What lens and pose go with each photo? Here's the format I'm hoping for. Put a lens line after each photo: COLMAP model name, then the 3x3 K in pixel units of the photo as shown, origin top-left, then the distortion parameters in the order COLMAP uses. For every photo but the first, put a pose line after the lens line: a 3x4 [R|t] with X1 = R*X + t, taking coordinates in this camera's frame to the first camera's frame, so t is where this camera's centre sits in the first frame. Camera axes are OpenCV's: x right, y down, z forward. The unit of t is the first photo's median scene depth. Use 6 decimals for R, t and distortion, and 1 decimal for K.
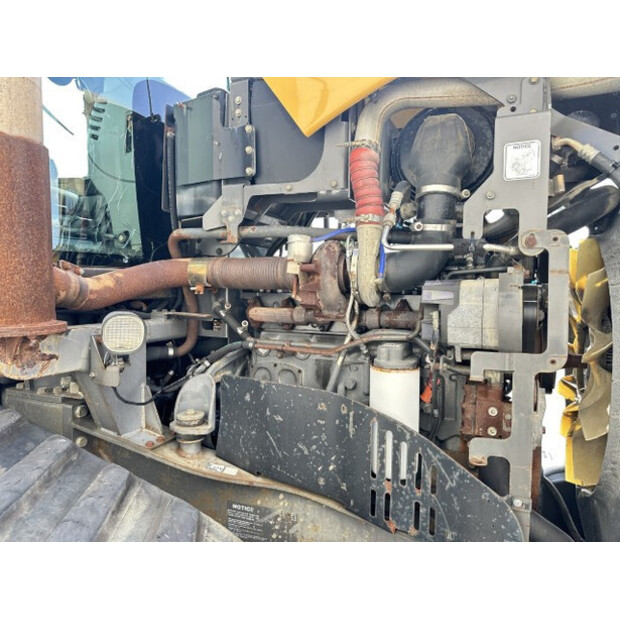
lens RADIAL K [[433.5, 0, 310.2], [0, 433.5, 312.4], [0, 0, 1]] dist [0.046739, -0.050989]
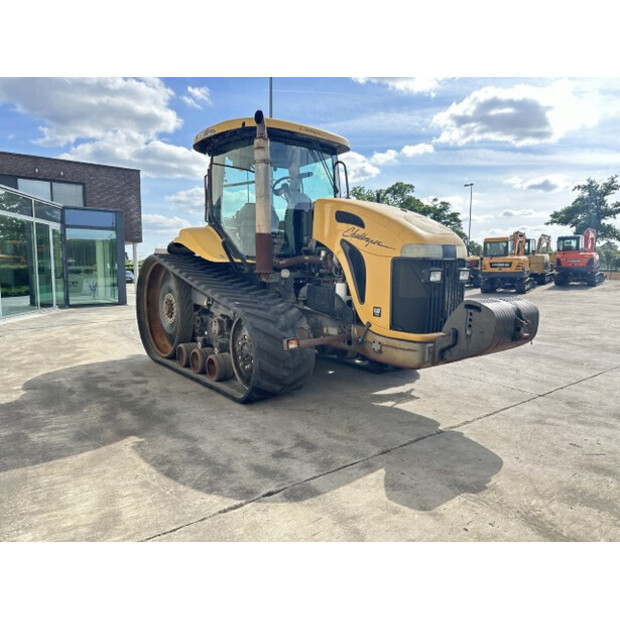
lens RADIAL K [[433.5, 0, 314.5], [0, 433.5, 309.3], [0, 0, 1]] dist [0.046739, -0.050989]
pose [[0.889924, 0.053159, -0.453000, 1.887878], [-0.030444, 0.997893, 0.057294, 0.150854], [0.455091, -0.037196, 0.889668, -2.860714]]
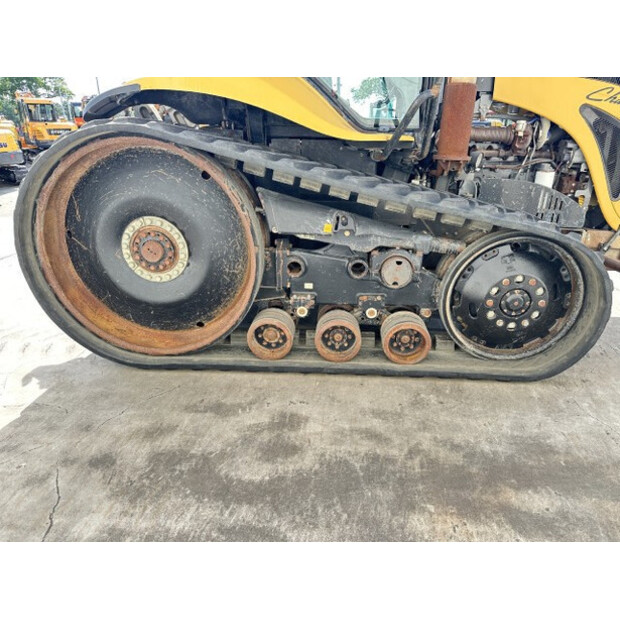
lens RADIAL K [[433.5, 0, 319.9], [0, 433.5, 309.2], [0, 0, 1]] dist [0.046739, -0.050989]
pose [[0.939039, -0.115981, 0.323658, -2.306741], [0.004939, 0.945837, 0.324605, 0.040258], [-0.343776, -0.303218, 0.888750, -1.376175]]
